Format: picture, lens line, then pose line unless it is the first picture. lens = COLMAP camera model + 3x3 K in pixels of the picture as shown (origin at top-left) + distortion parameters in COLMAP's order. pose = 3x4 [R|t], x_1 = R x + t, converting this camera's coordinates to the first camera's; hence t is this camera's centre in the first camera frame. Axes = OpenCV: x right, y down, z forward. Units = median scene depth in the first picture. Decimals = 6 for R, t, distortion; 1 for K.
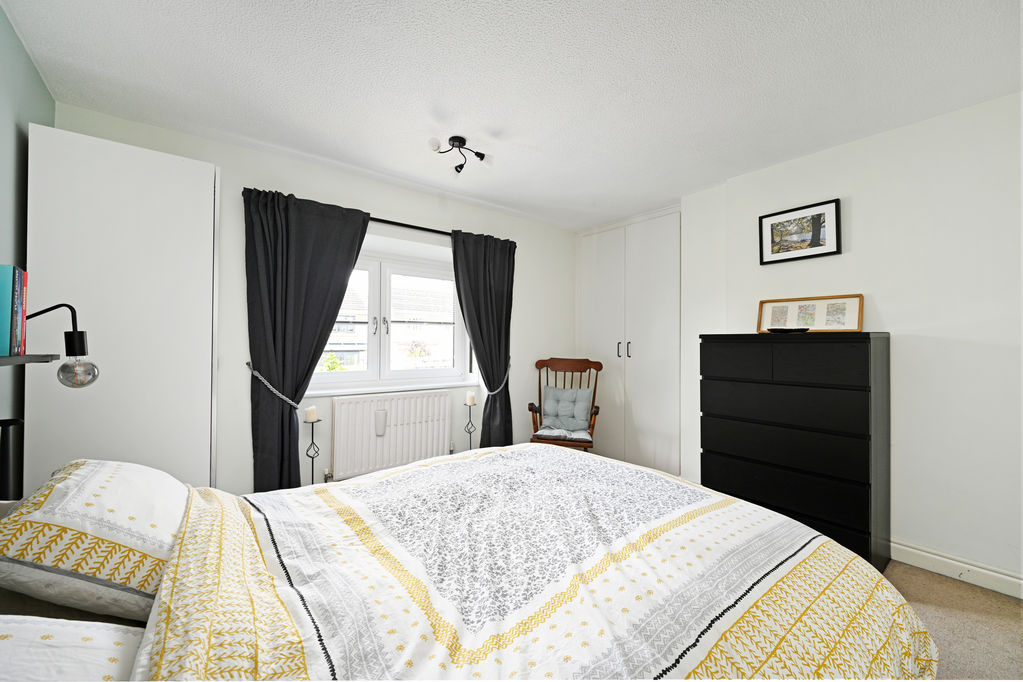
lens RADIAL K [[404.9, 0, 513.6], [0, 404.9, 334.5], [0, 0, 1]] dist [-0.003325, 0.000161]
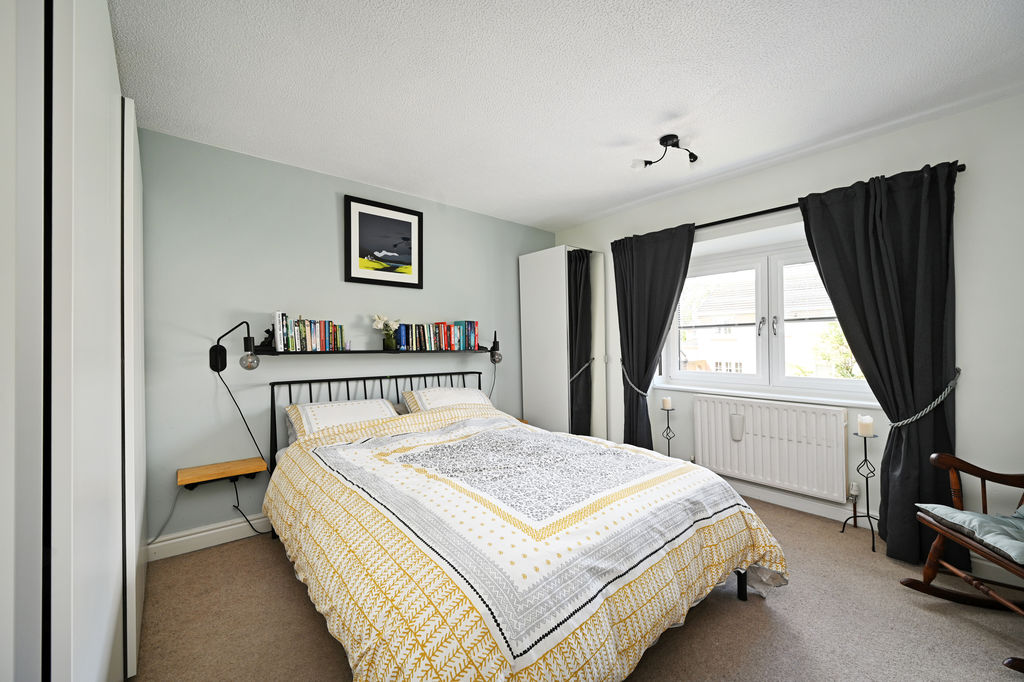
lens RADIAL K [[405.3, 0, 512.8], [0, 405.3, 337.8], [0, 0, 1]] dist [-0.003325, 0.000161]
pose [[0.017114, -0.016812, -0.999712, 0.615817], [0.026898, 0.999505, -0.016348, 0.005018], [0.999492, -0.026610, 0.017558, 0.442815]]
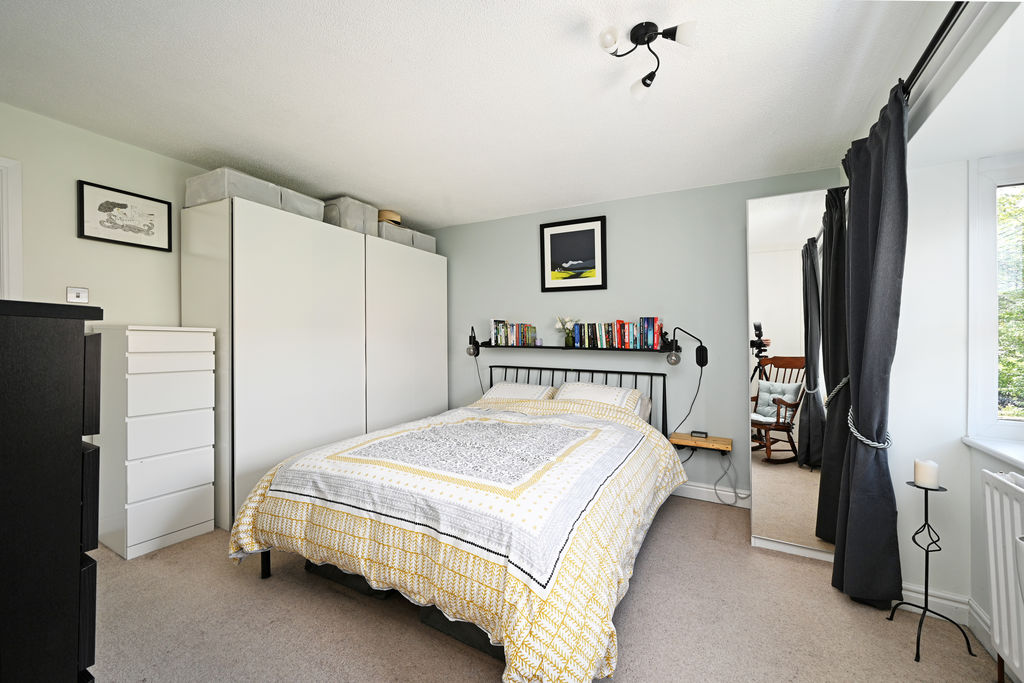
lens RADIAL K [[405.3, 0, 513.3], [0, 405.3, 344.7], [0, 0, 1]] dist [-0.003325, 0.000161]
pose [[-0.925932, -0.010166, -0.377553, 0.218000], [-0.005085, 0.999883, -0.014451, 0.021858], [0.377655, -0.011461, -0.925875, 1.130669]]
